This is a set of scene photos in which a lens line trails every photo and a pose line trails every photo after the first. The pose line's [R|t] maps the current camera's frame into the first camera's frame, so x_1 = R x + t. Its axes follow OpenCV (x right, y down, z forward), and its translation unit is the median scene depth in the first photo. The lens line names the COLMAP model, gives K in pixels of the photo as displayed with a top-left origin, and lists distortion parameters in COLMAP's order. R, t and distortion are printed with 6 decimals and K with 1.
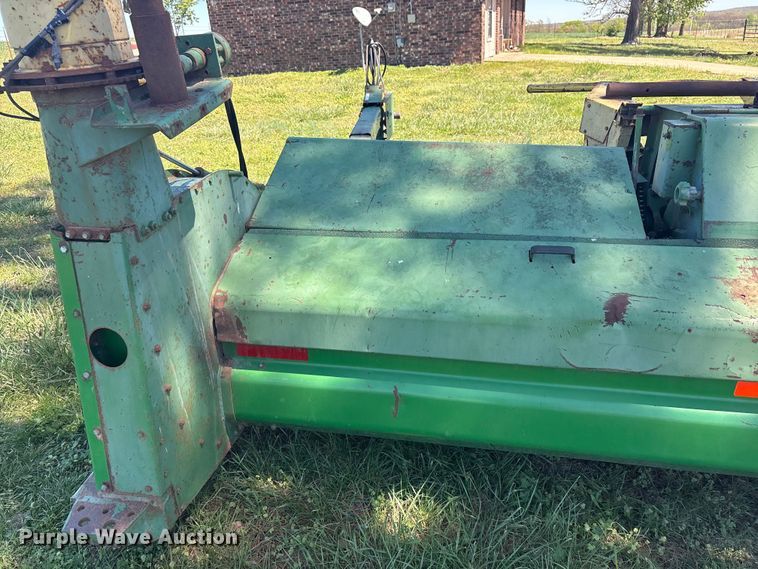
lens RADIAL K [[571.8, 0, 379.0], [0, 571.8, 284.5], [0, 0, 1]] dist [0.026485, -0.026480]
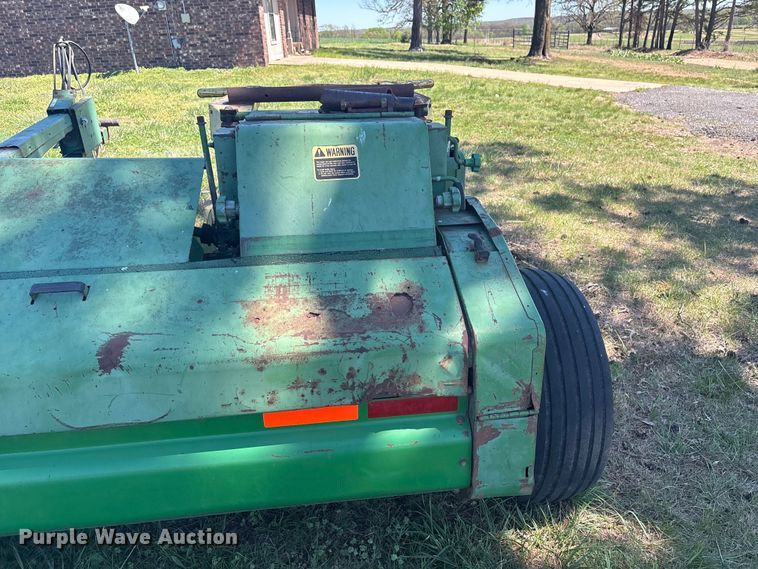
lens RADIAL K [[564.6, 0, 391.4], [0, 564.6, 284.1], [0, 0, 1]] dist [0.060485, -0.065420]
pose [[0.948405, -0.109528, 0.297543, 0.050135], [0.110492, 0.993784, 0.013630, -0.002205], [-0.297186, 0.019949, 0.954611, 0.005863]]
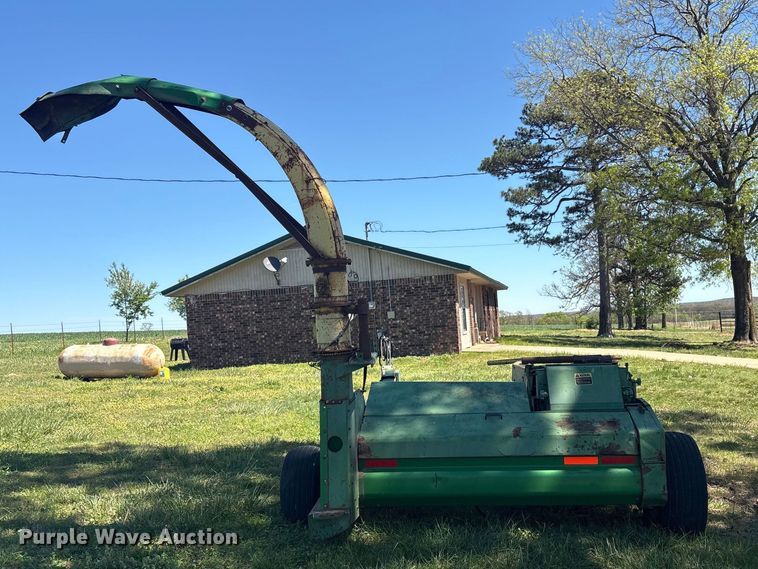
lens RADIAL K [[711.5, 0, 421.6], [0, 711.5, 287.0], [0, 0, 1]] dist [0.157355, -0.526747]
pose [[0.993551, 0.001985, 0.113369, -0.036619], [0.049078, 0.893803, -0.445765, 0.080467], [-0.102214, 0.448455, 0.887942, -0.197970]]
